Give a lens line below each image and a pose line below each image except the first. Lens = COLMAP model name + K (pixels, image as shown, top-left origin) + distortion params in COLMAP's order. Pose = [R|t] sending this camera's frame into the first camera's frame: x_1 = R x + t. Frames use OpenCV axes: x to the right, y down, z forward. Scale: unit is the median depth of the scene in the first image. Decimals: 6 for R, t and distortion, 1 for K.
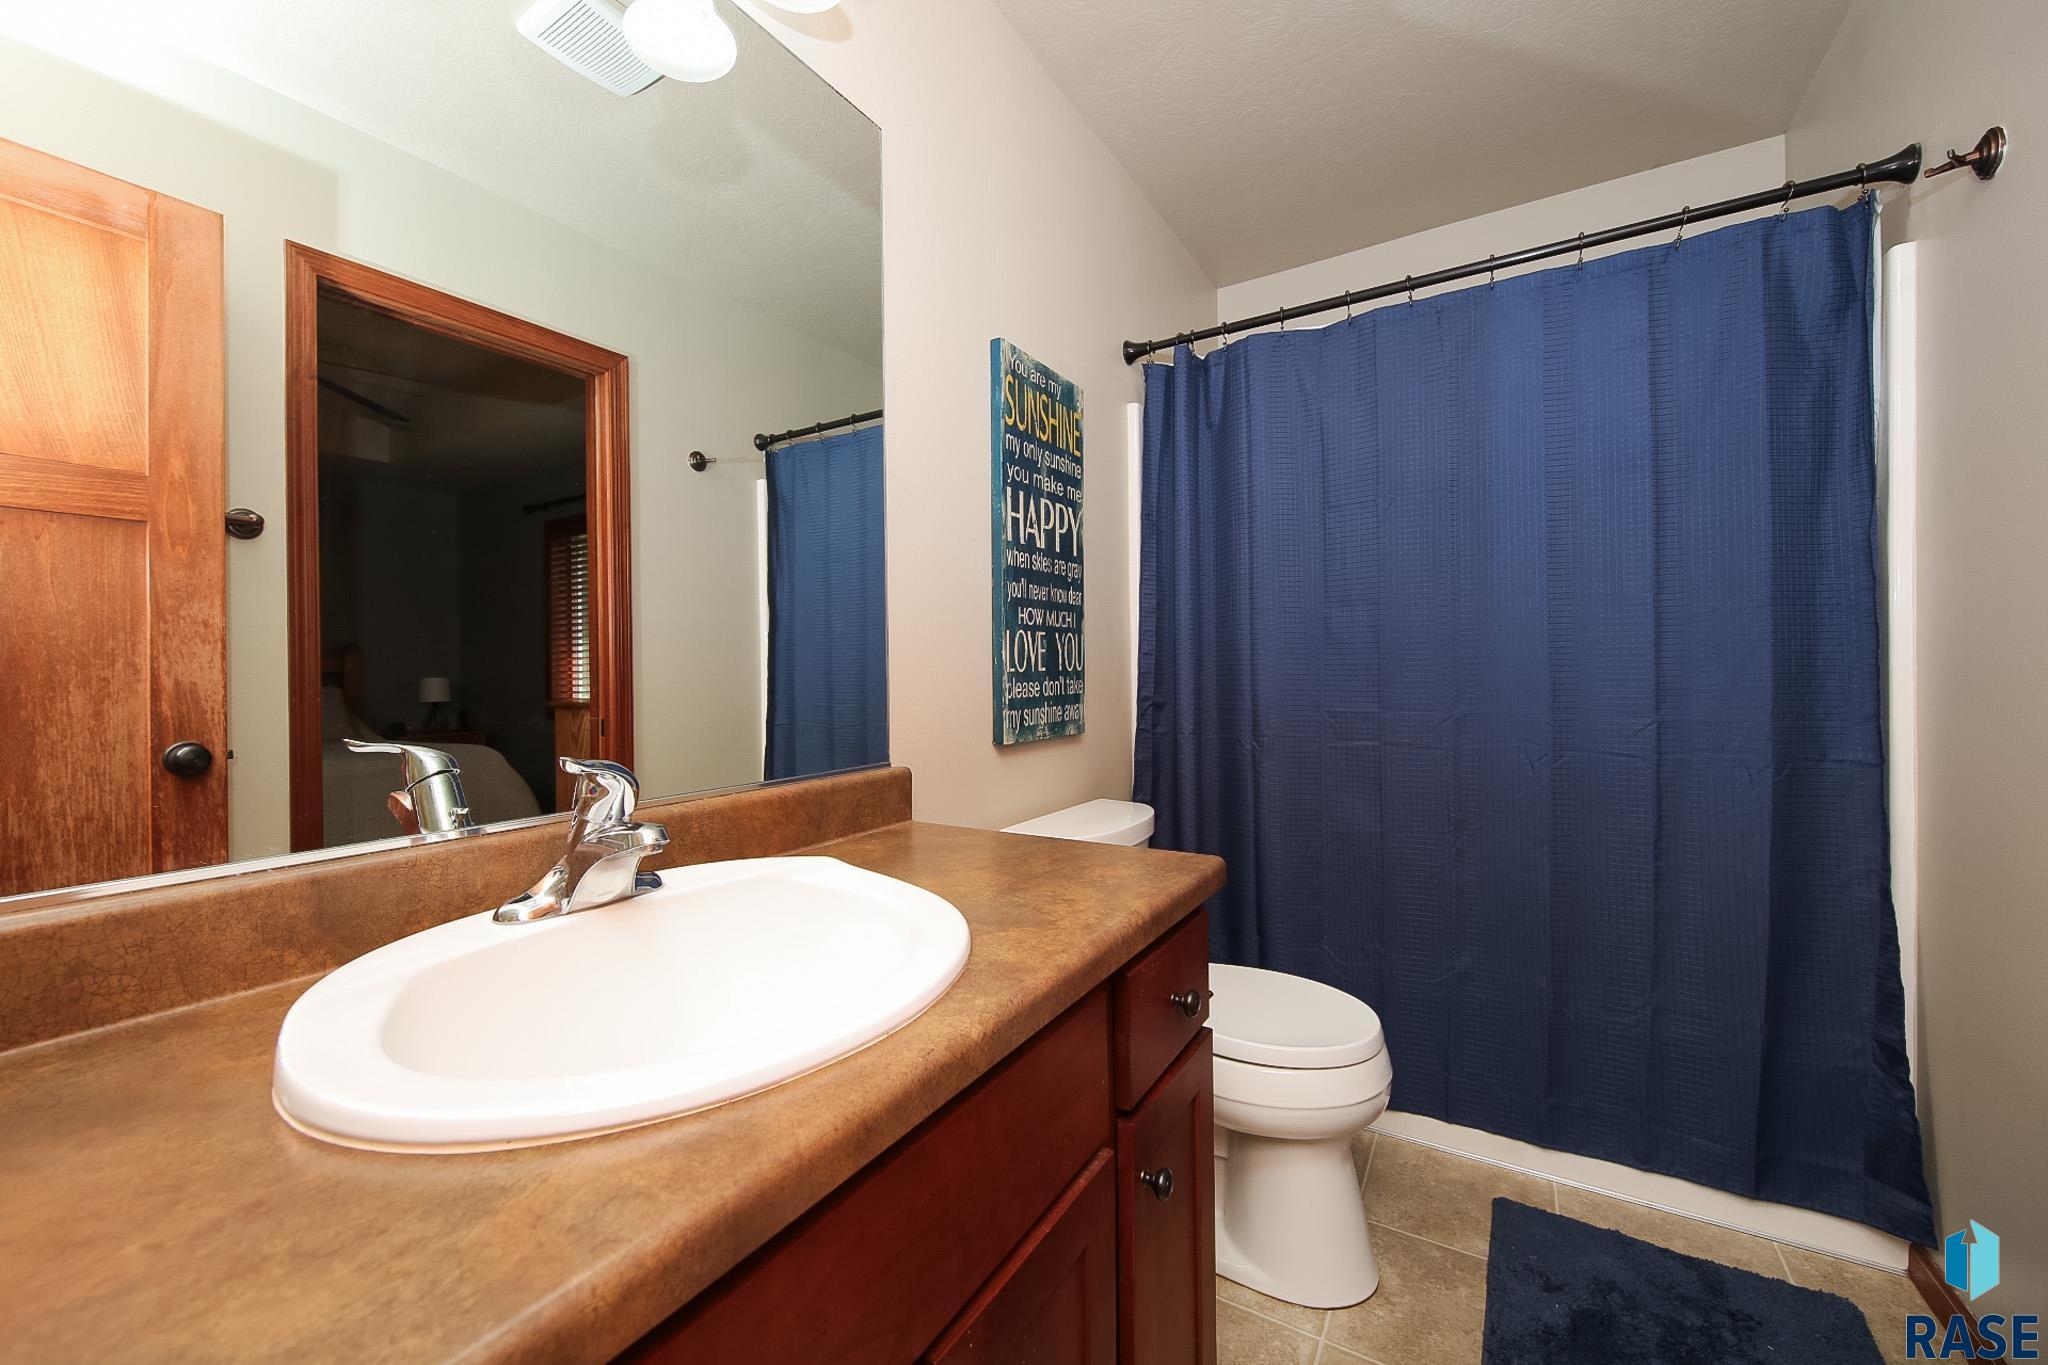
lens RADIAL K [[764.1, 0, 1019.9], [0, 764.1, 677.1], [0, 0, 1]] dist [-0.000757, -0.000188]
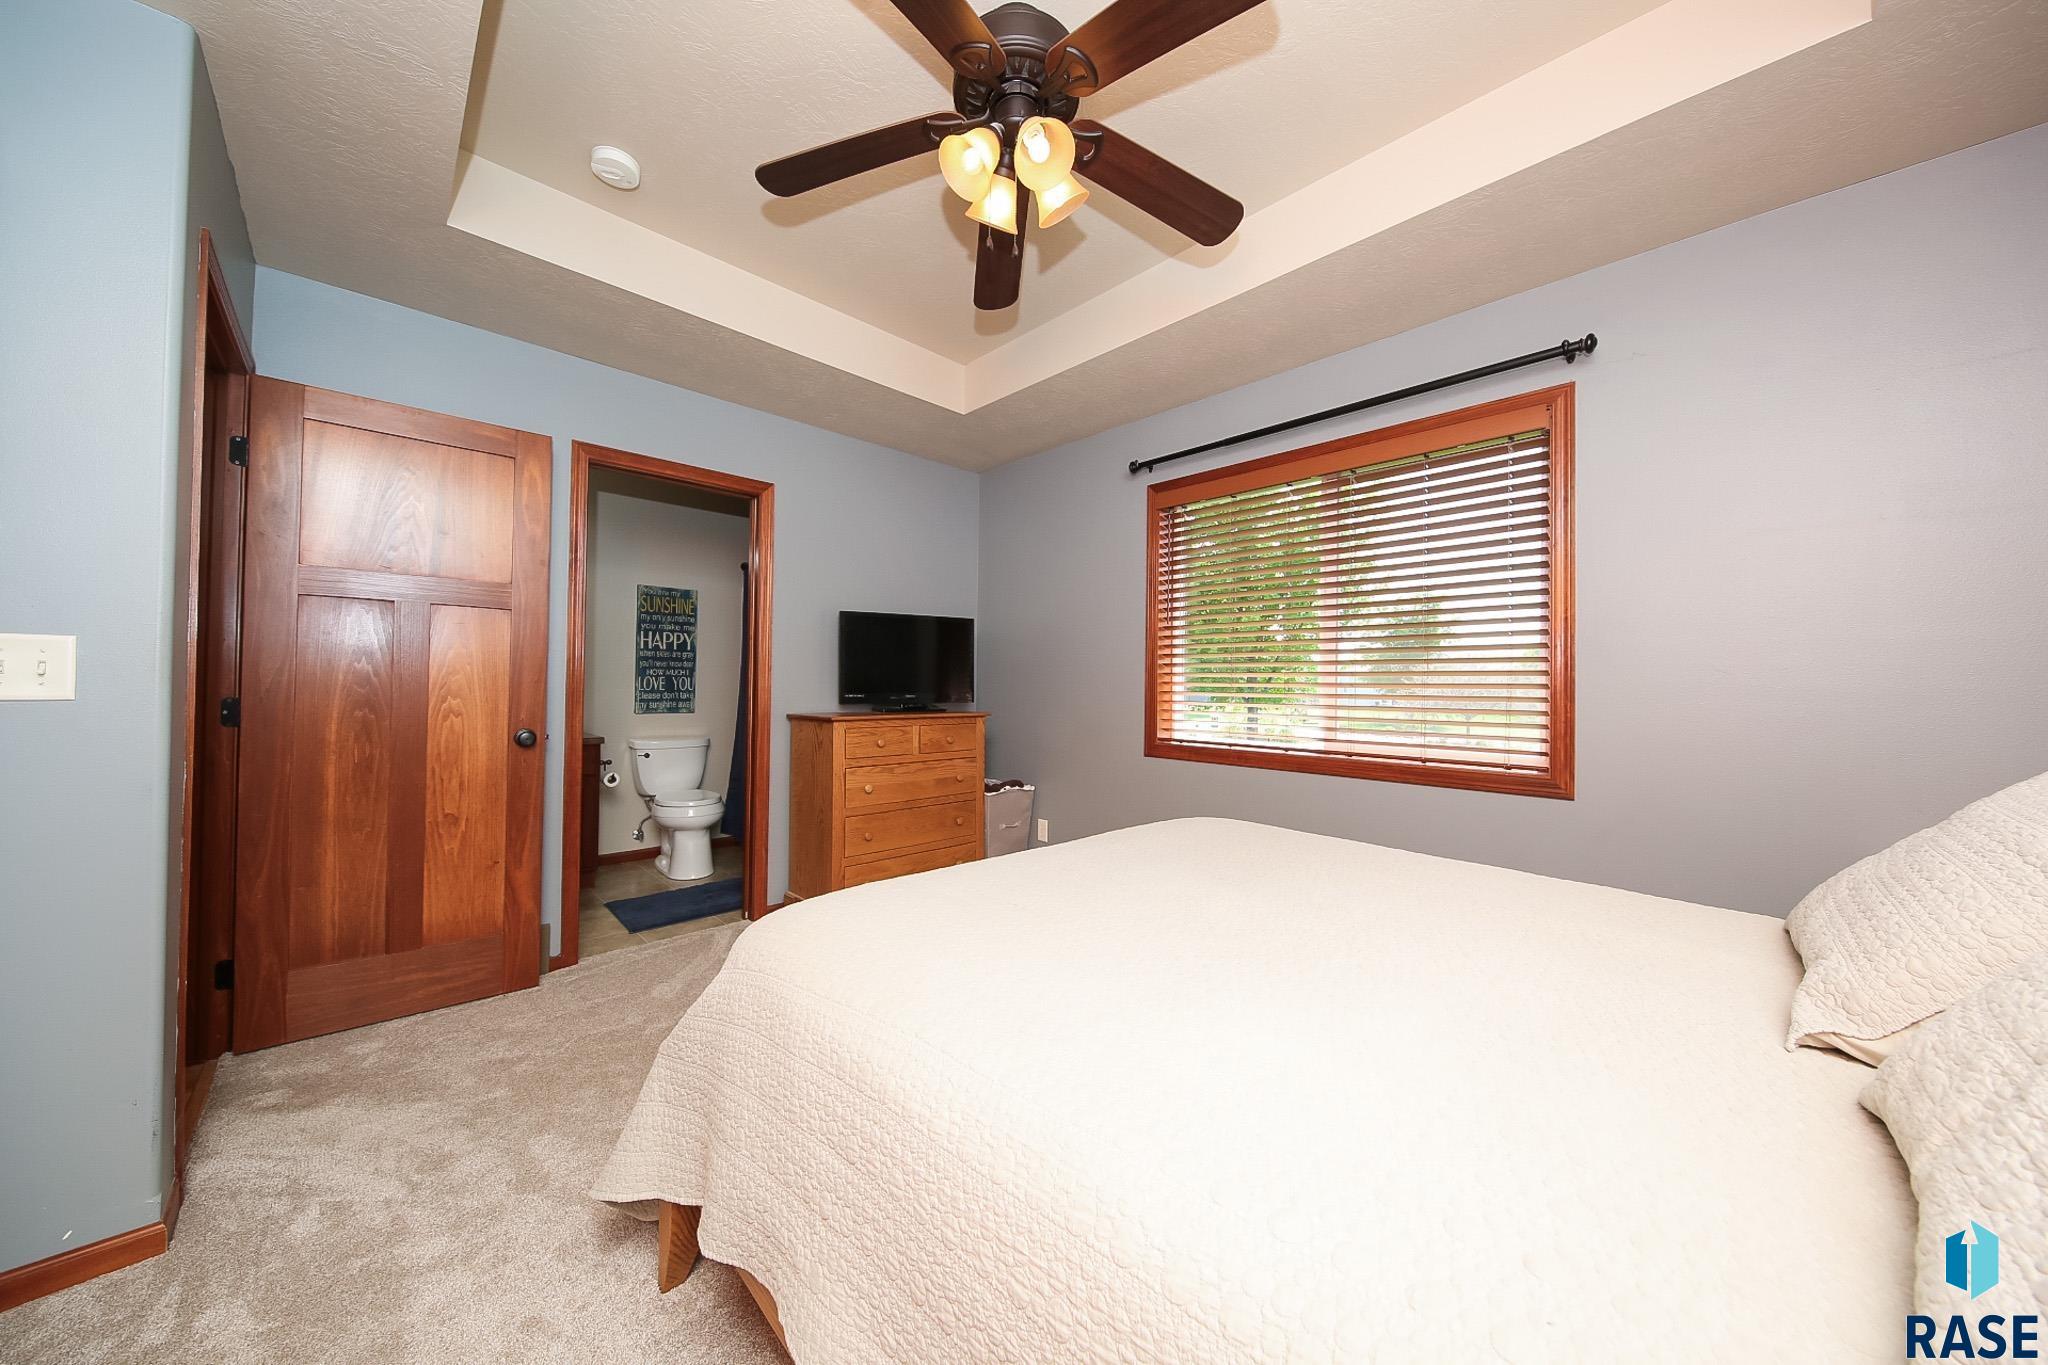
lens RADIAL K [[668.4, 0, 1025.3], [0, 668.4, 676.2], [0, 0, 1]] dist [0.001179, 0.000027]
pose [[0.972949, 0.013063, -0.230651, 2.001468], [-0.019317, 0.999504, -0.024879, -0.023998], [0.230211, 0.028661, 0.972719, -1.212899]]
